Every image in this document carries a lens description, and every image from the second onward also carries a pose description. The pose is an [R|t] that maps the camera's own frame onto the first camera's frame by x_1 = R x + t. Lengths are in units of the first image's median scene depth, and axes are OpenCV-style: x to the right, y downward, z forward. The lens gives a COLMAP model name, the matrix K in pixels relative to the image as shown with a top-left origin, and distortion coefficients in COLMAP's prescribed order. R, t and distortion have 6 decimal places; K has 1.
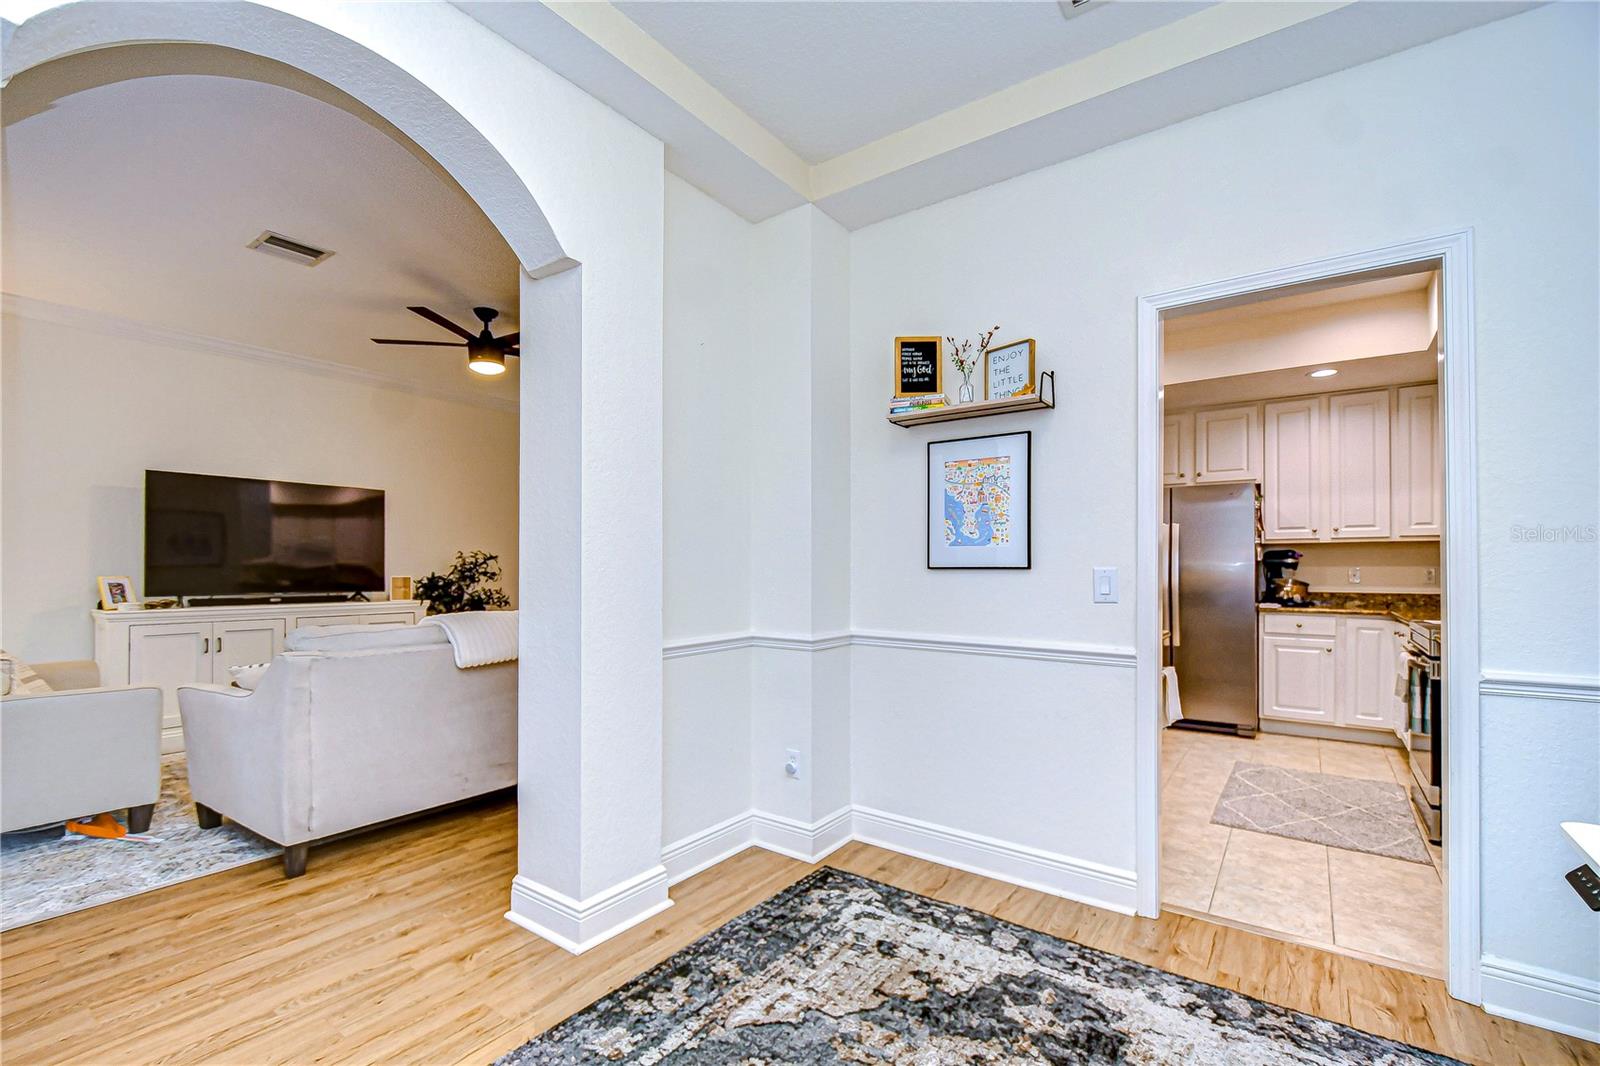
lens RADIAL K [[704.3, 0, 801.0], [0, 704.3, 561.6], [0, 0, 1]] dist [-0.000389, -0.000300]
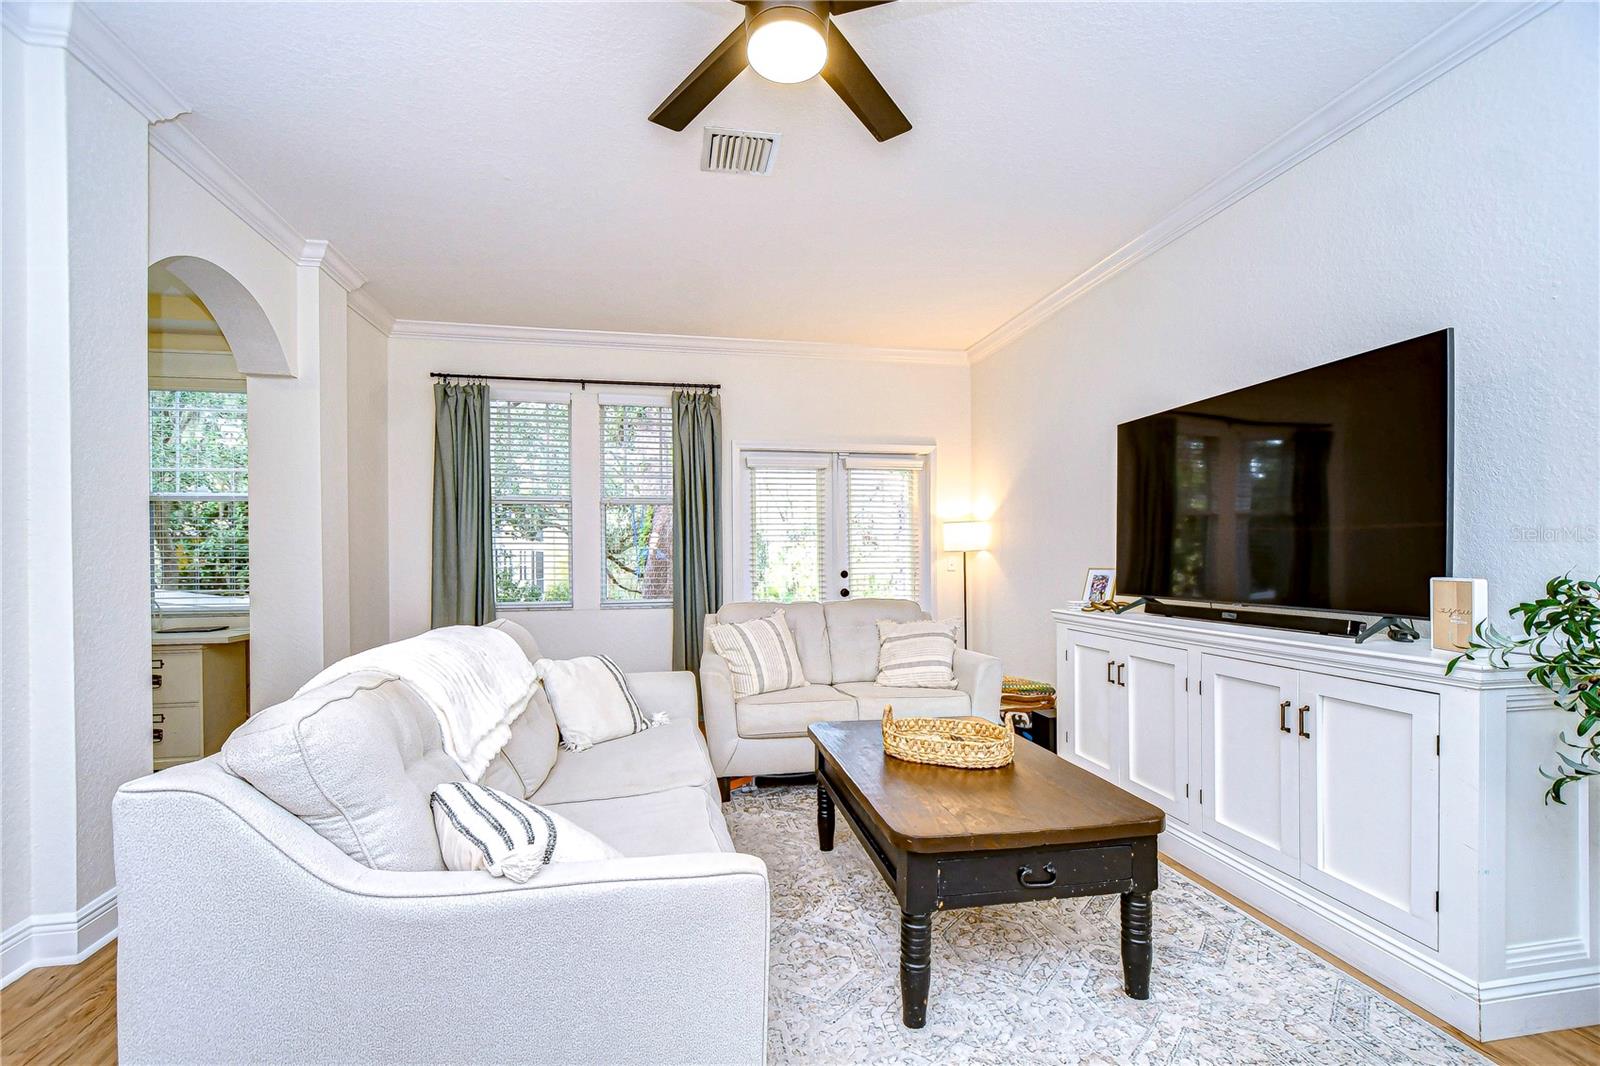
lens RADIAL K [[704.3, 0, 801.0], [0, 704.3, 561.6], [0, 0, 1]] dist [-0.000389, -0.000300]
pose [[-0.692842, 0.002032, -0.721087, -0.140735], [0.010969, 0.999910, -0.007722, 0.015509], [0.721006, -0.013259, -0.692802, 1.274317]]
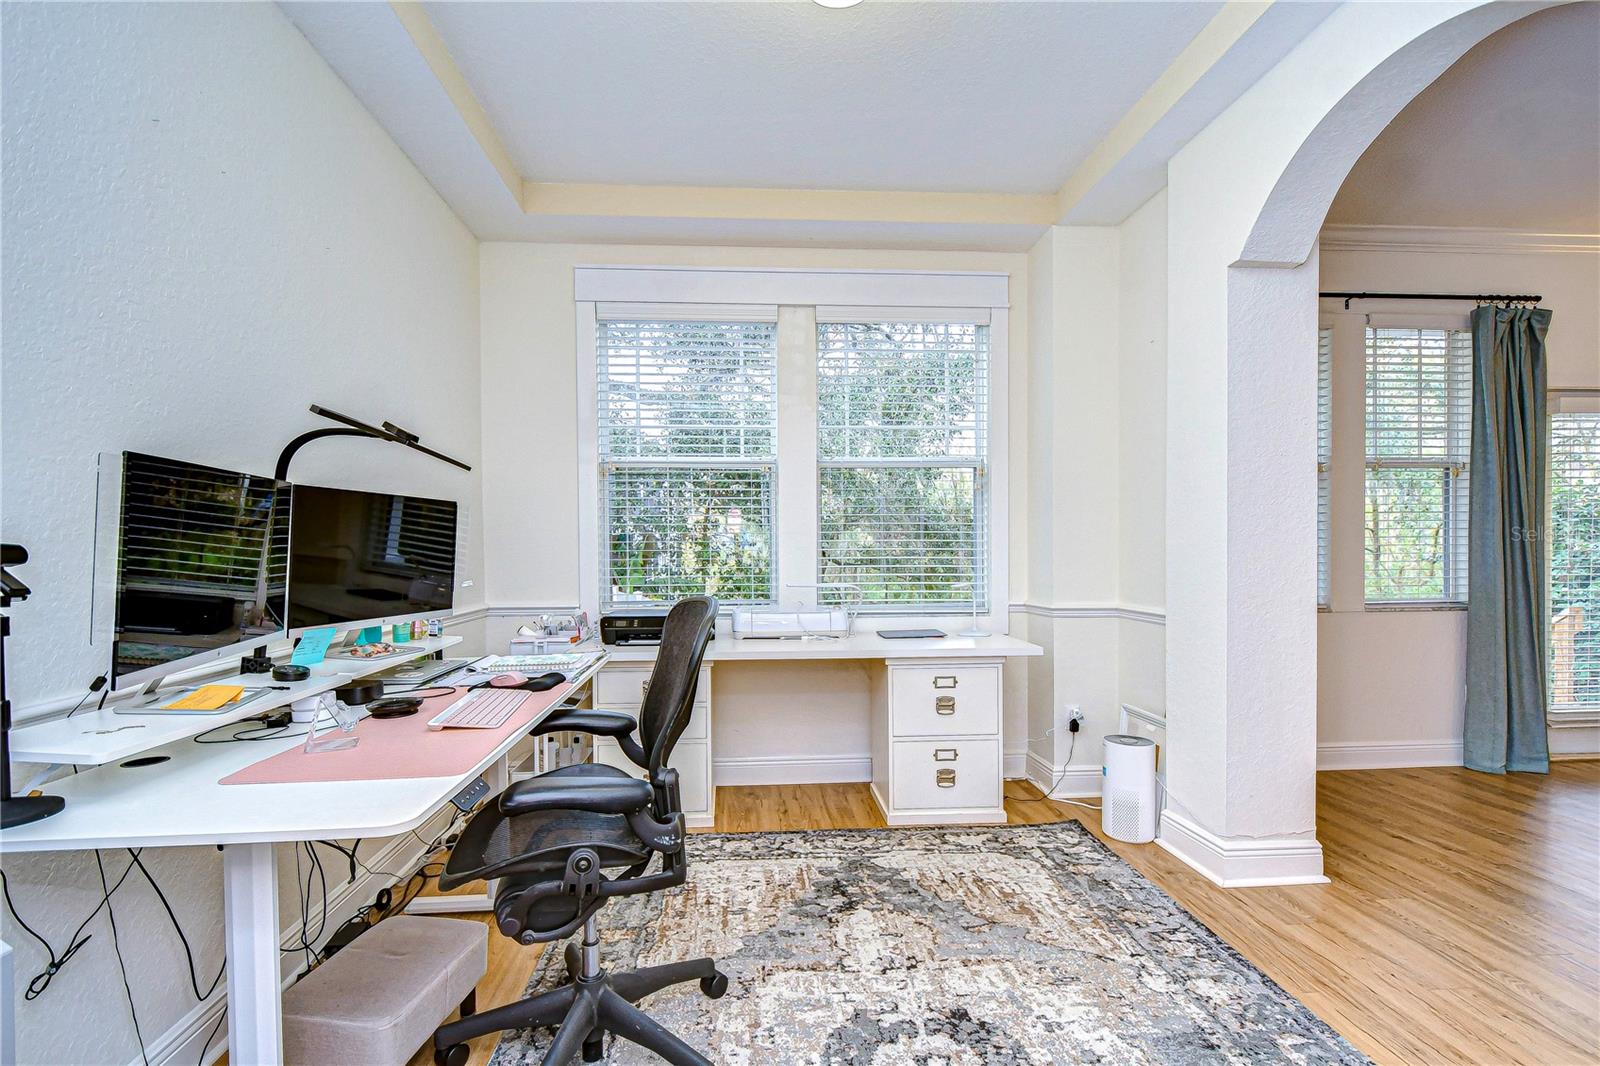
lens RADIAL K [[704.3, 0, 801.0], [0, 704.3, 561.6], [0, 0, 1]] dist [-0.000389, -0.000300]
pose [[-0.759606, 0.013000, -0.650253, 0.292638], [0.012322, 0.999908, 0.005596, 0.009269], [0.650266, -0.003761, -0.759697, 0.468214]]
